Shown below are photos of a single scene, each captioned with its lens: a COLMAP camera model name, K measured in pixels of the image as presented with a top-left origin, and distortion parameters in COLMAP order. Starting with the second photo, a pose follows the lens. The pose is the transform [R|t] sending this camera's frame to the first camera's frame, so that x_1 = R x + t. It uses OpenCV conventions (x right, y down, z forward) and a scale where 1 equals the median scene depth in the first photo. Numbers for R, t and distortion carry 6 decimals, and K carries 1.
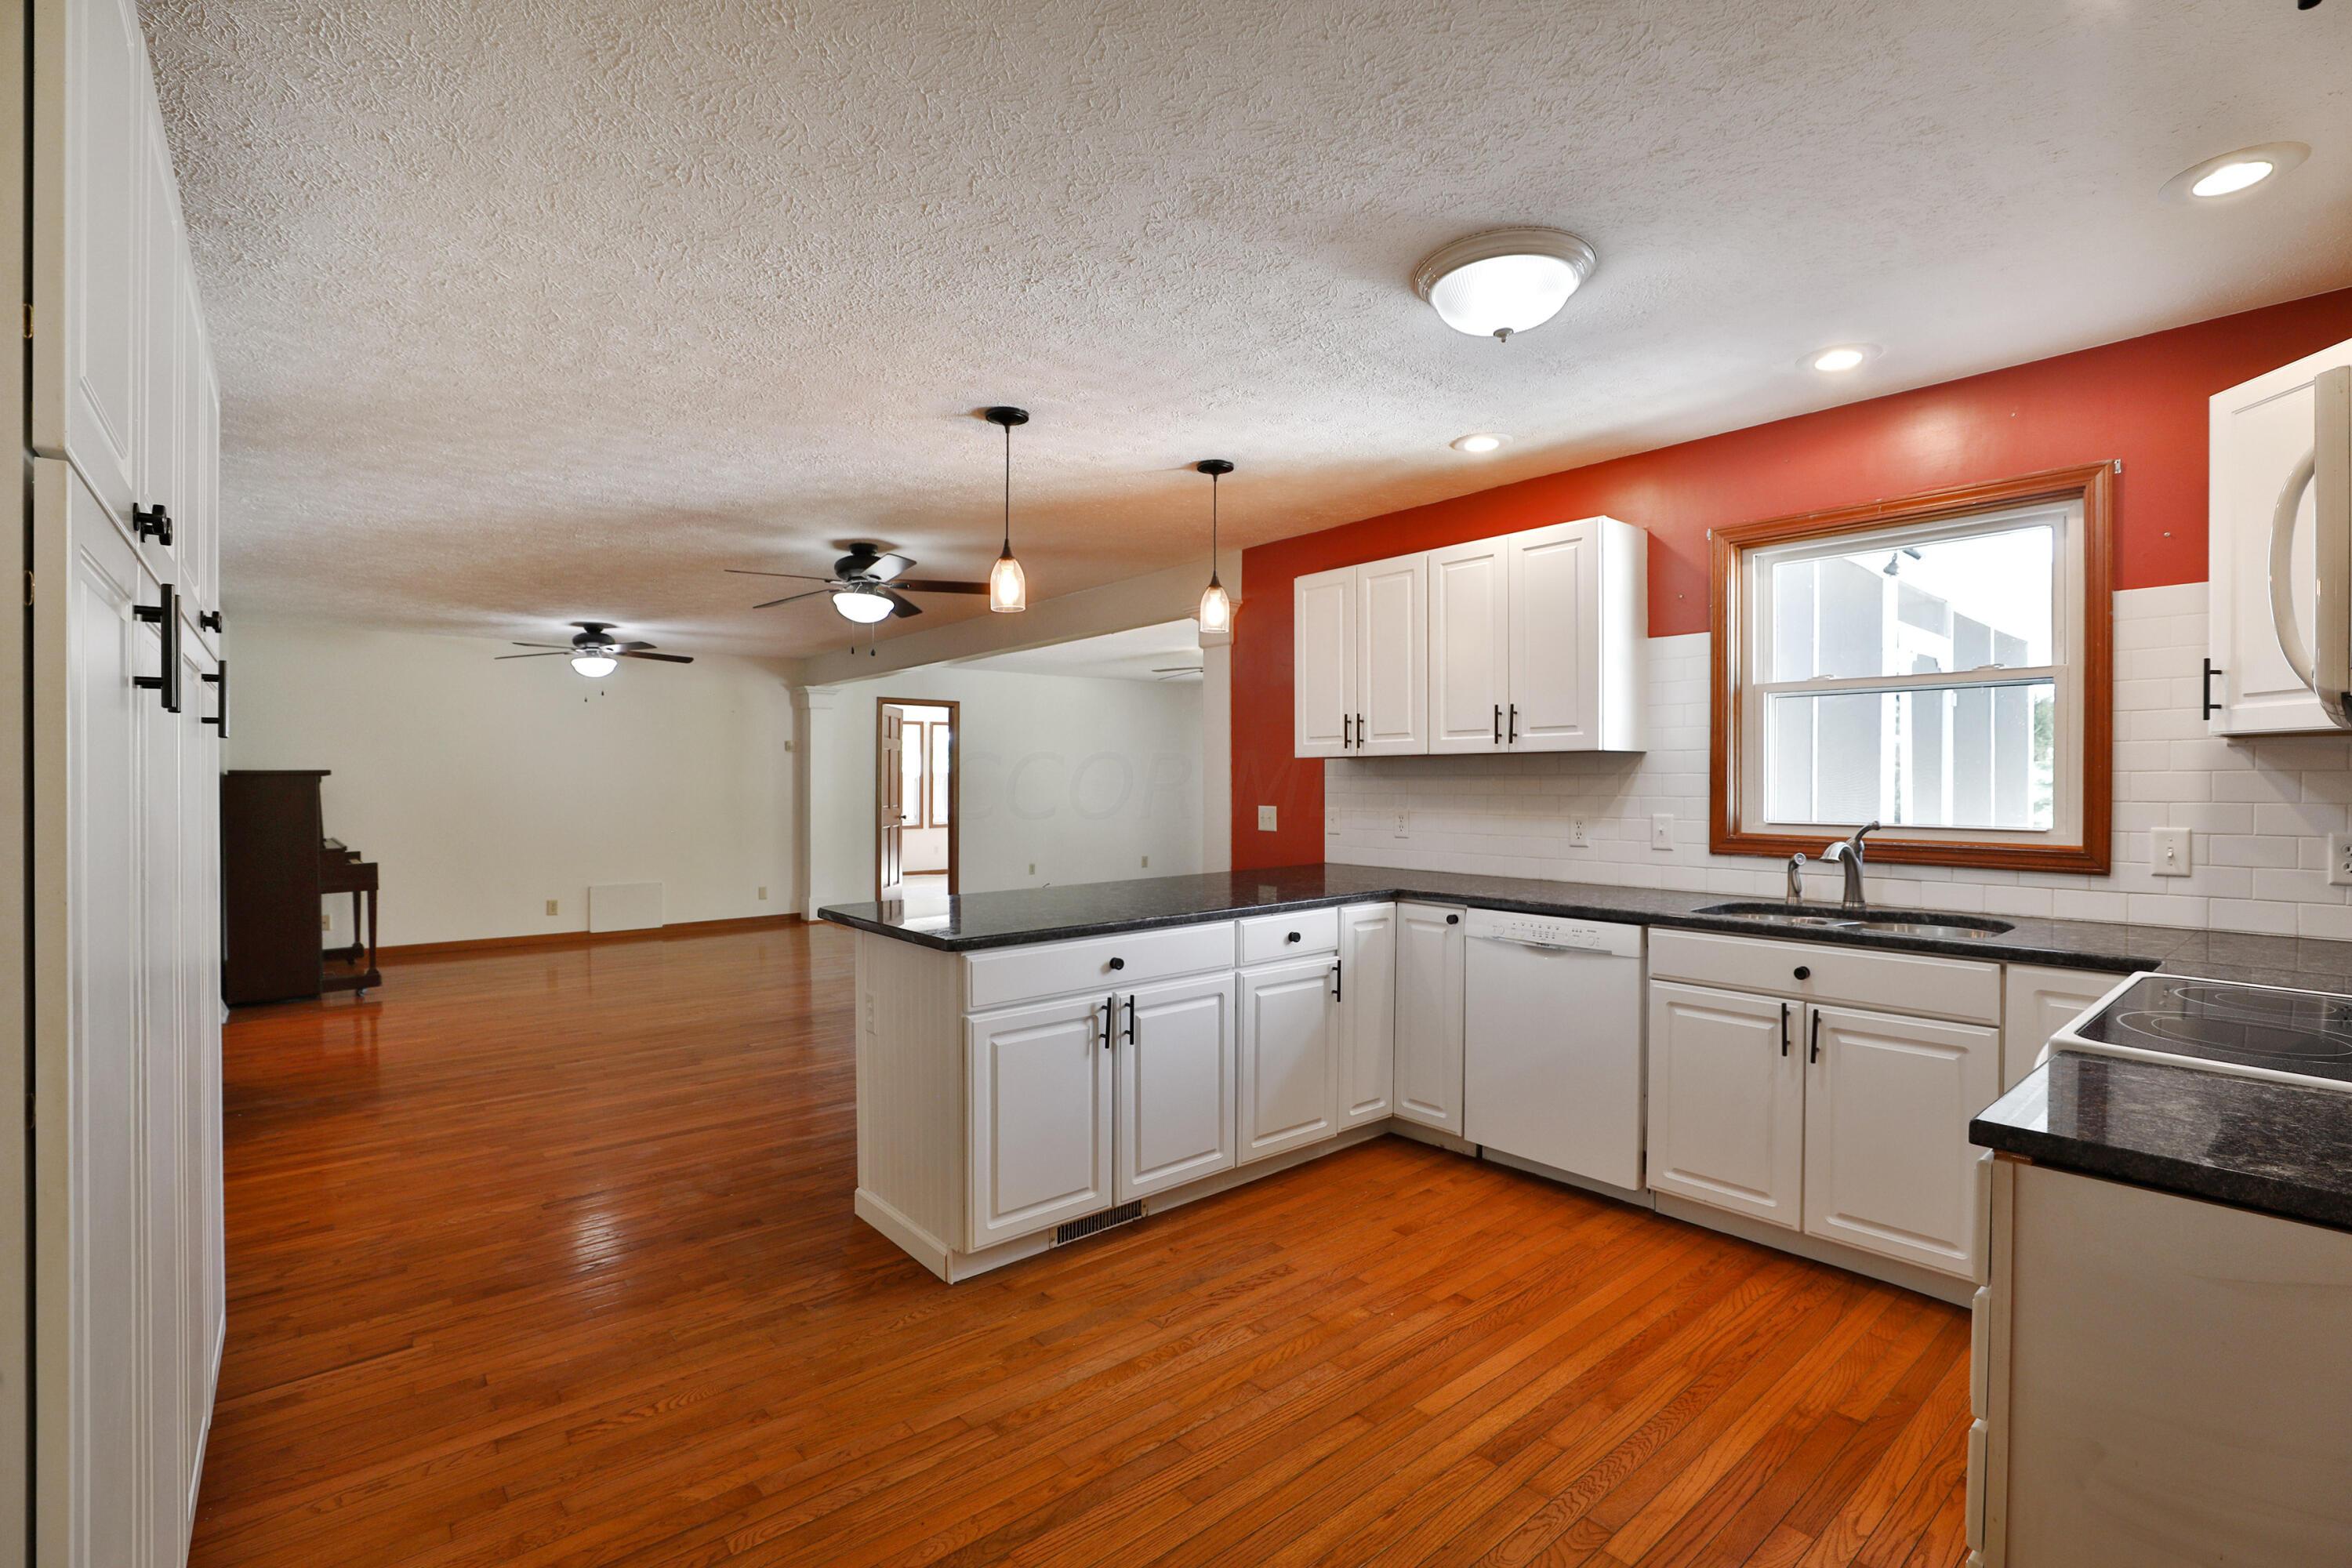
lens RADIAL K [[1090.3, 0, 1174.0], [0, 1090.3, 777.4], [0, 0, 1]] dist [-0.026135, -0.000248]
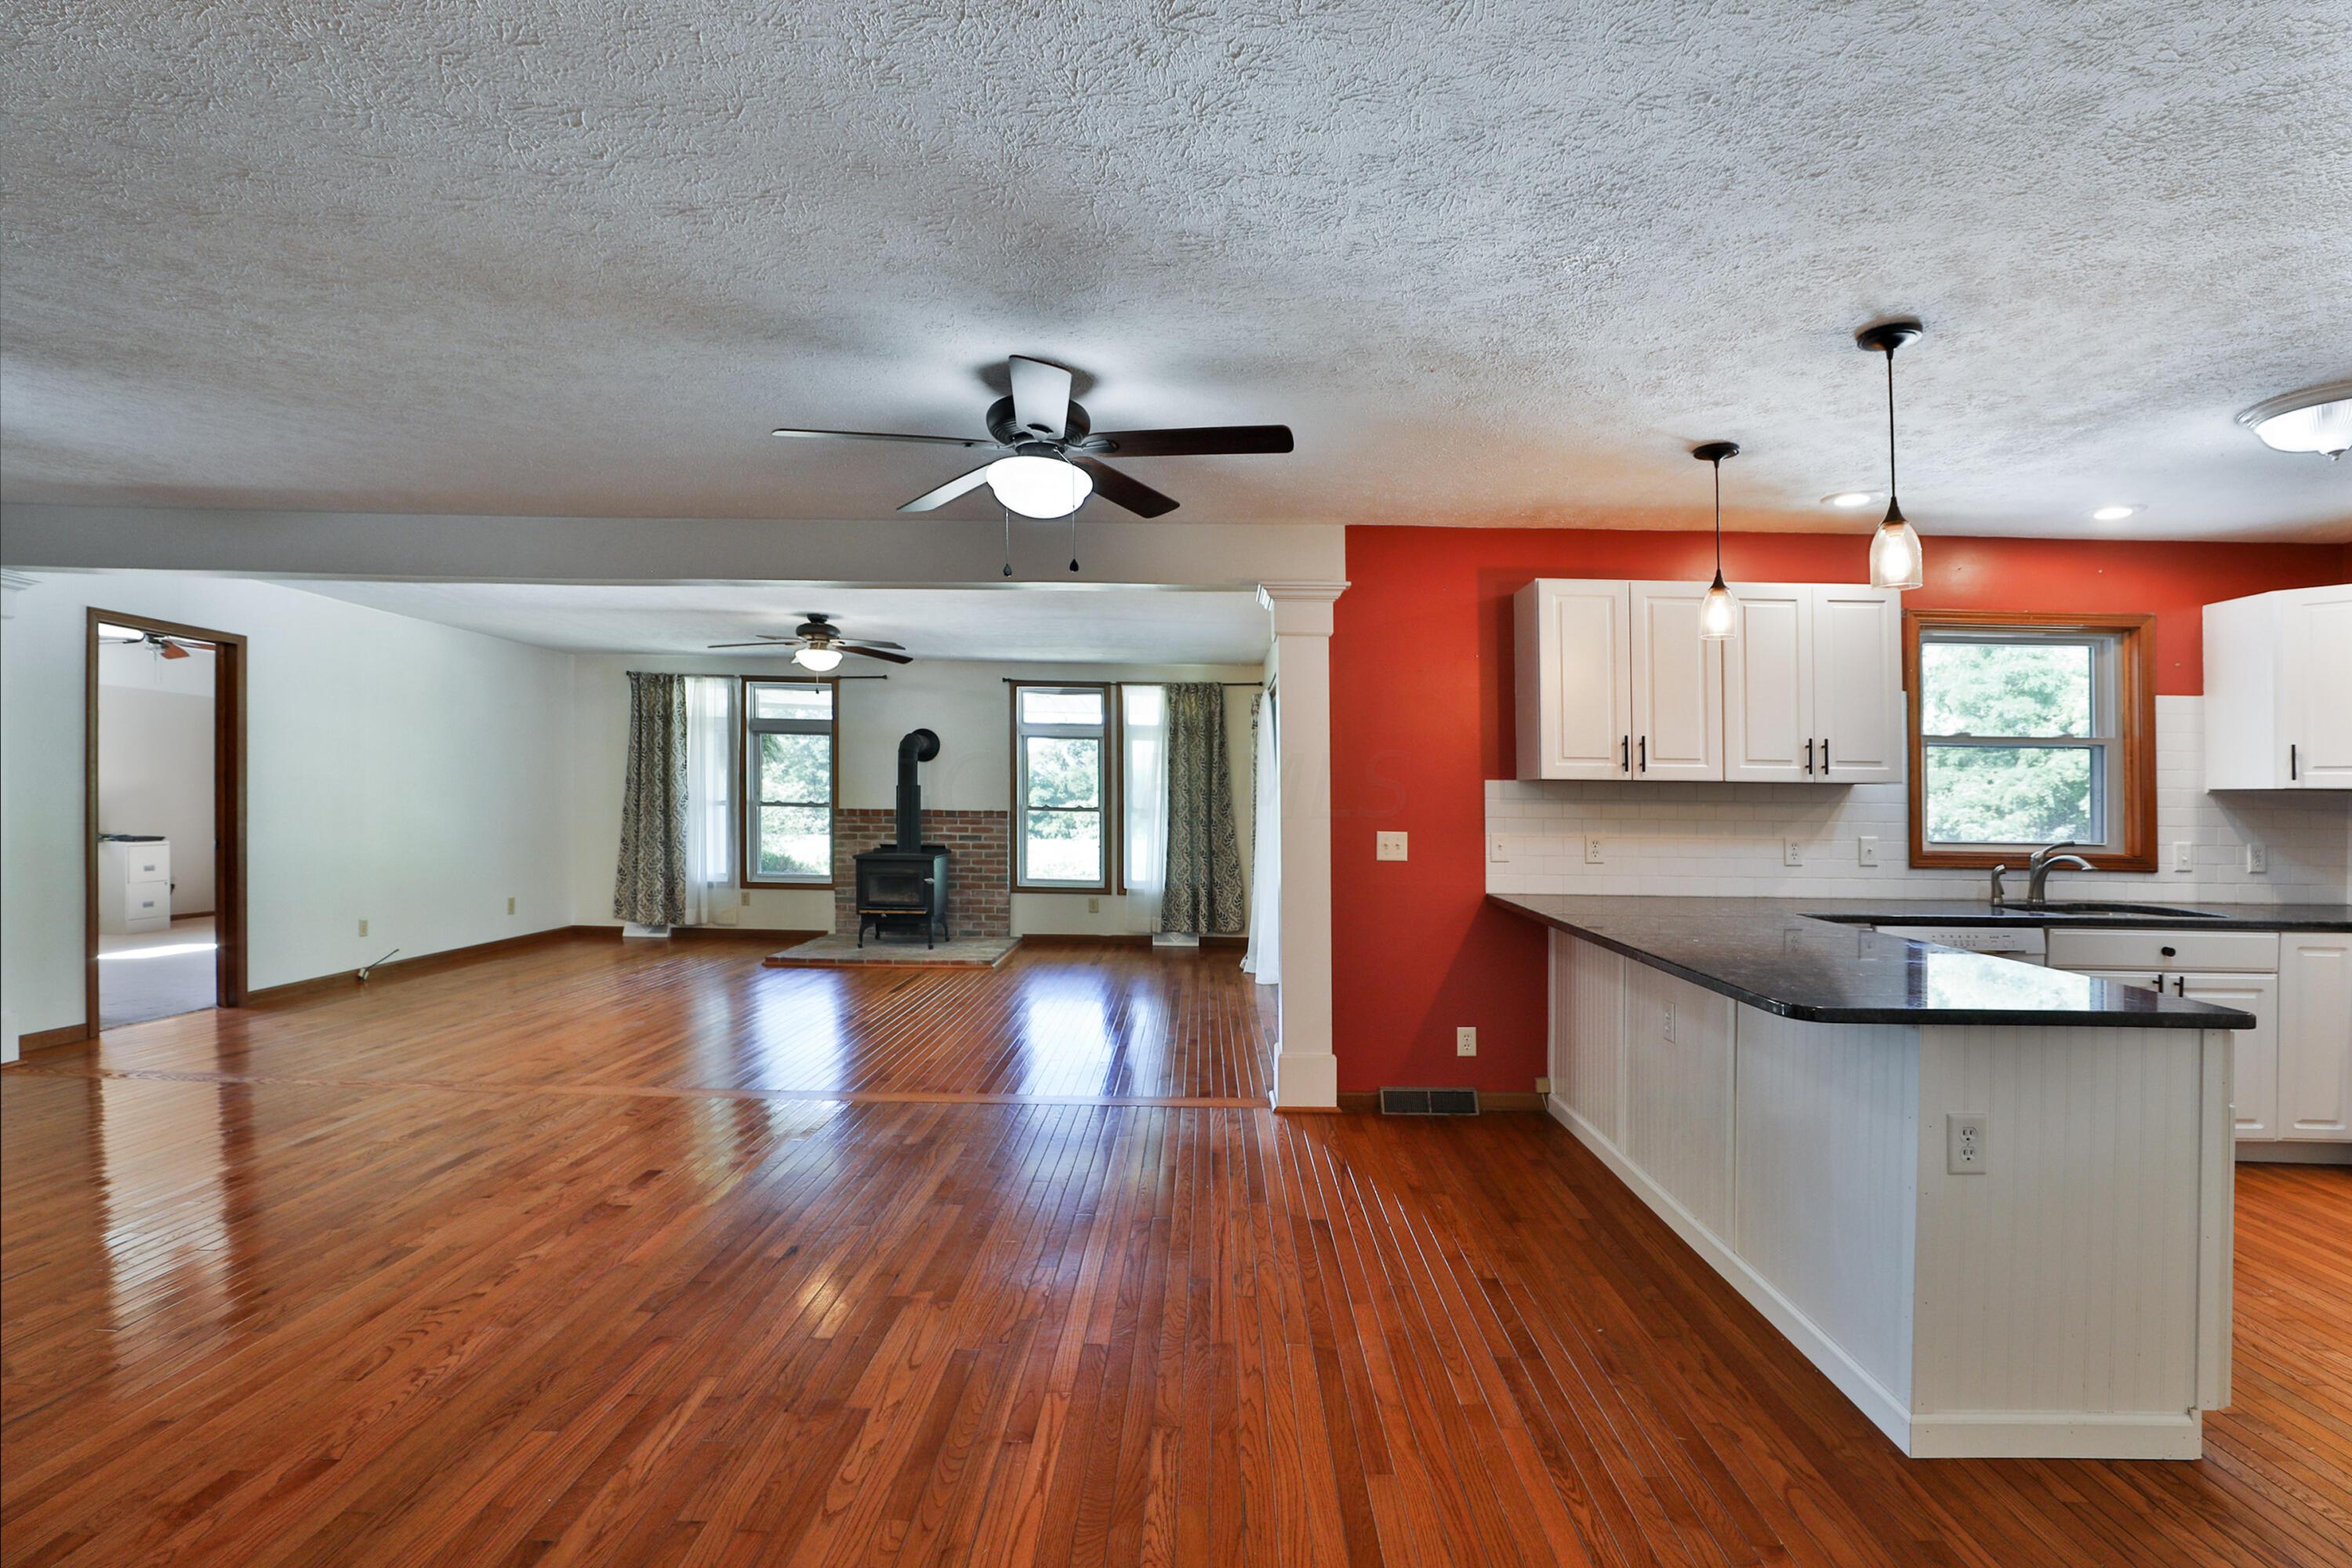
lens RADIAL K [[1093.1, 0, 1195.2], [0, 1093.1, 783.4], [0, 0, 1]] dist [-0.025378, -0.000012]
pose [[0.633290, 0.022831, 0.773578, -0.671526], [-0.018506, 0.999726, -0.014356, 0.003707], [-0.773693, -0.005224, 0.633539, 0.570286]]
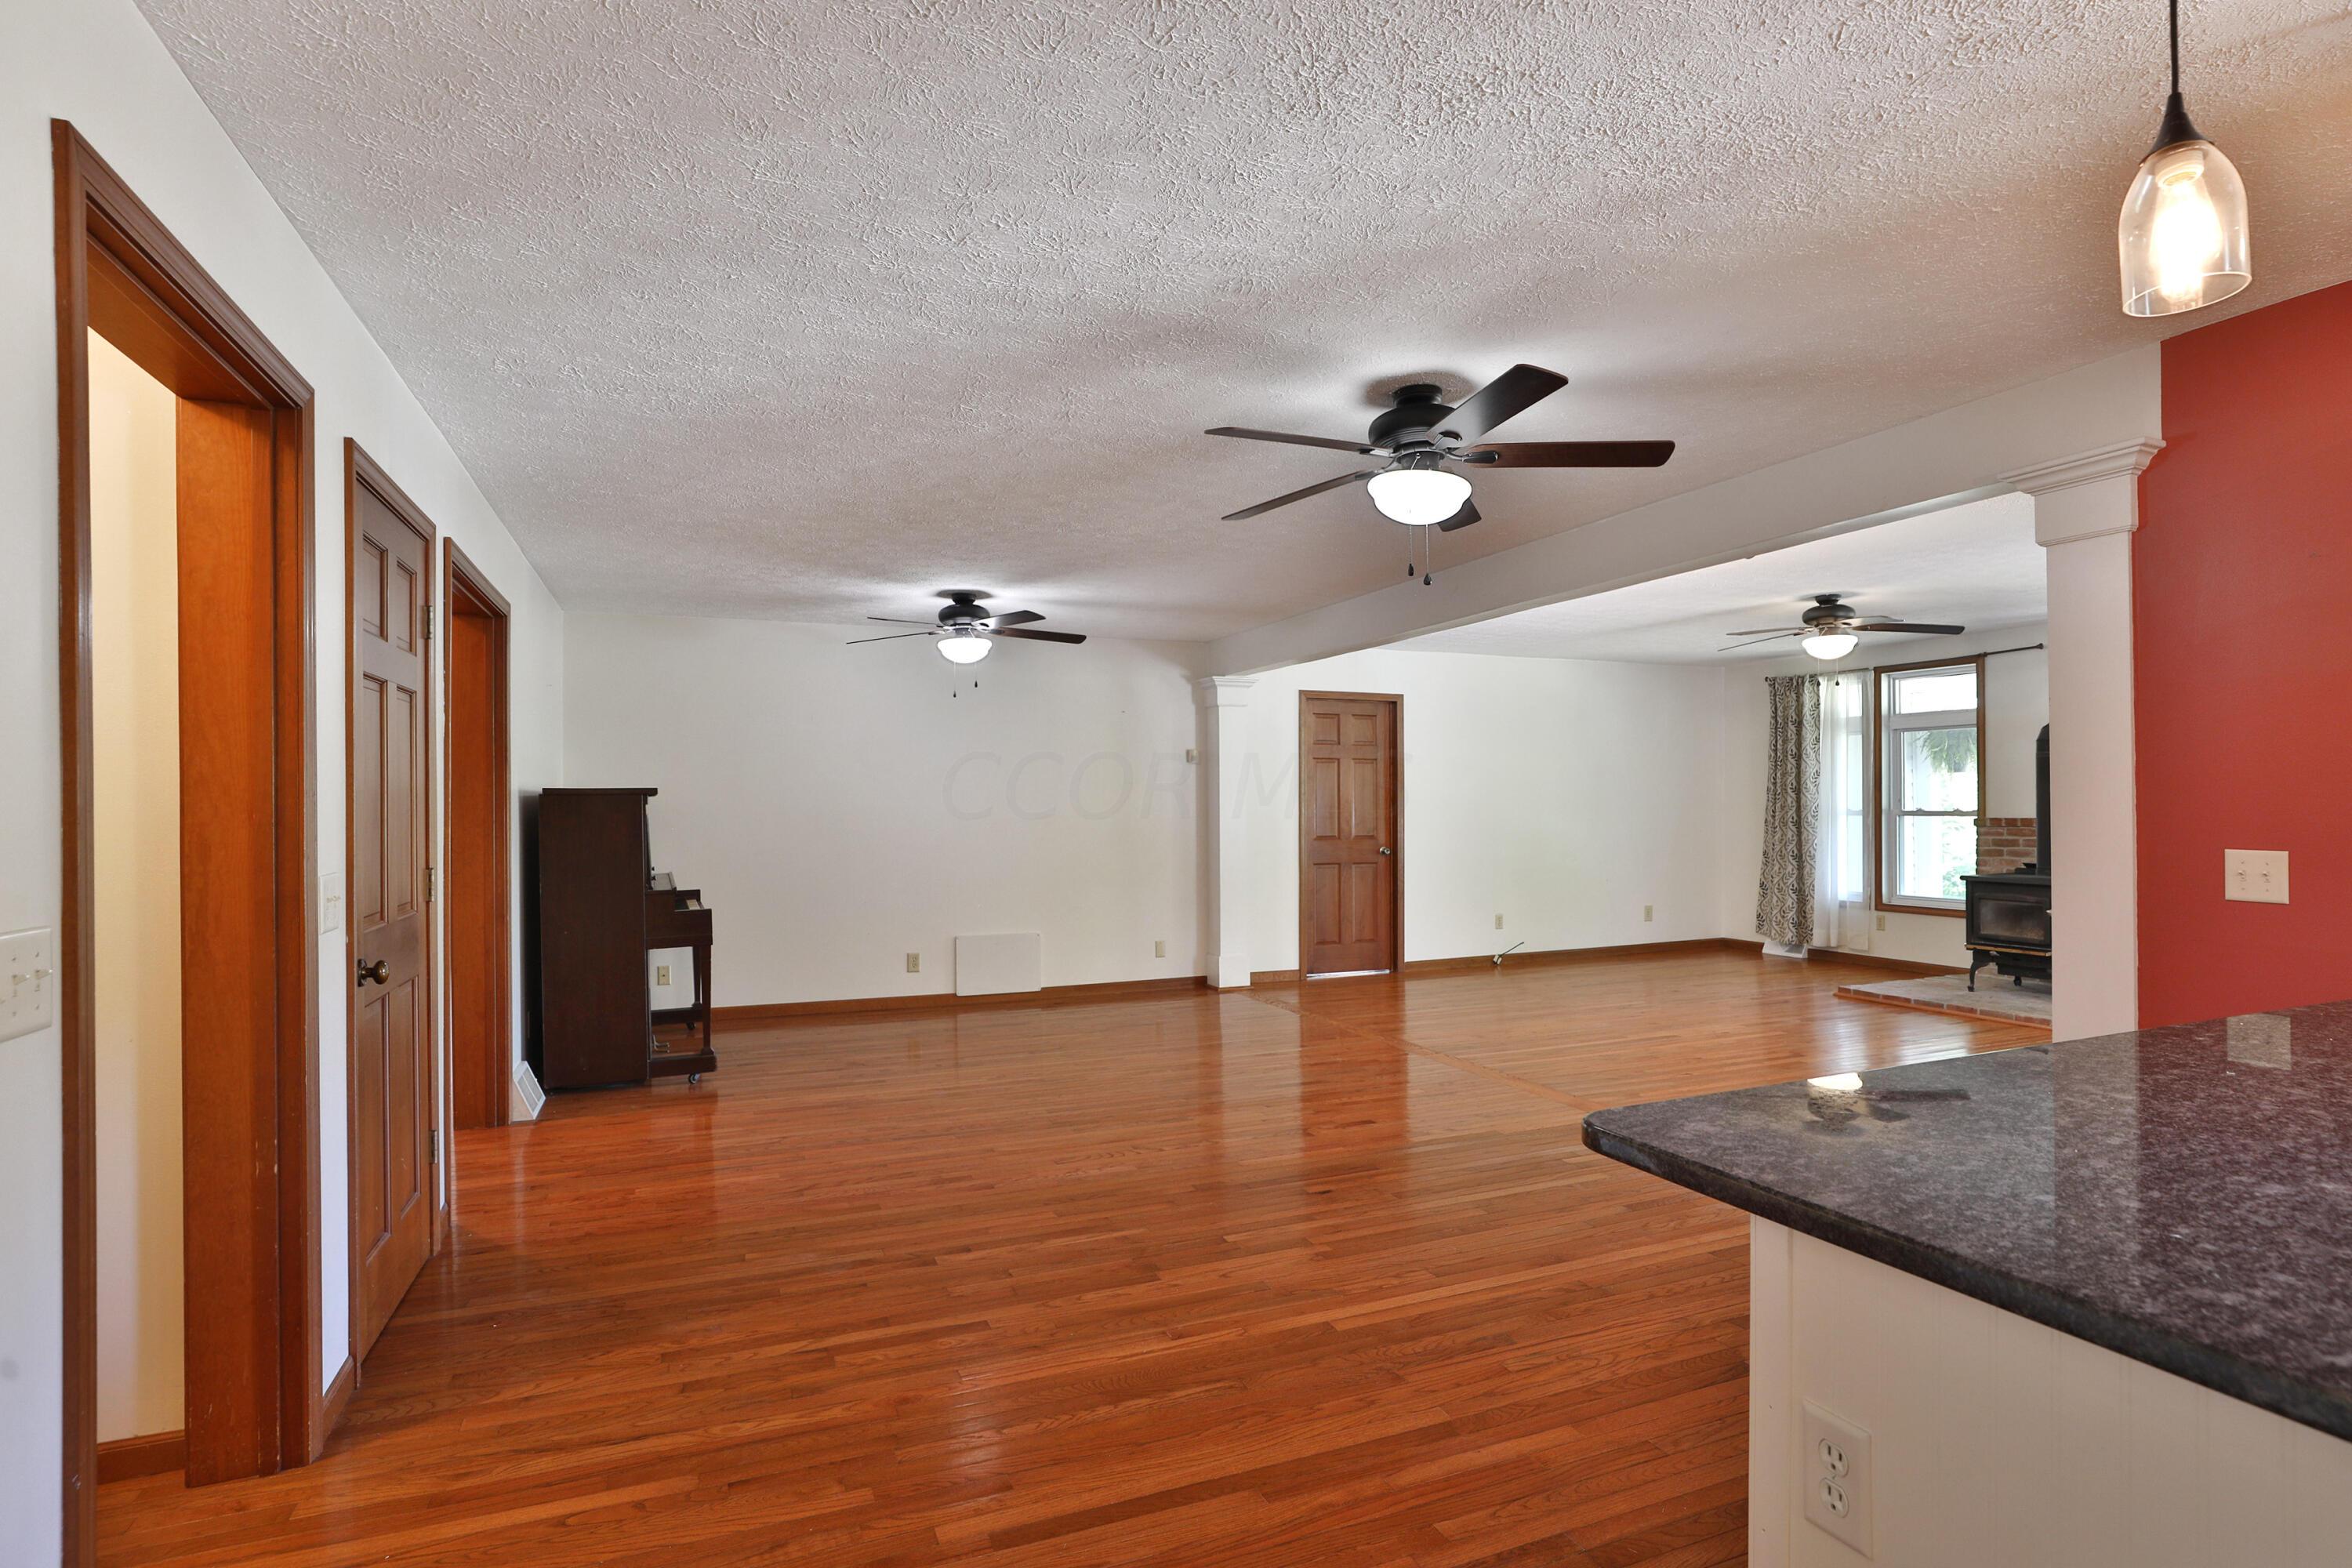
lens RADIAL K [[1203.7, 0, 1172.5], [0, 1203.7, 811.8], [0, 0, 1]] dist [-0.051597, 0.000412]
pose [[0.955903, 0.000858, -0.293683, -0.225382], [0.002190, 0.999947, 0.010050, 0.002897], [0.293676, -0.010250, 0.955850, 0.359877]]
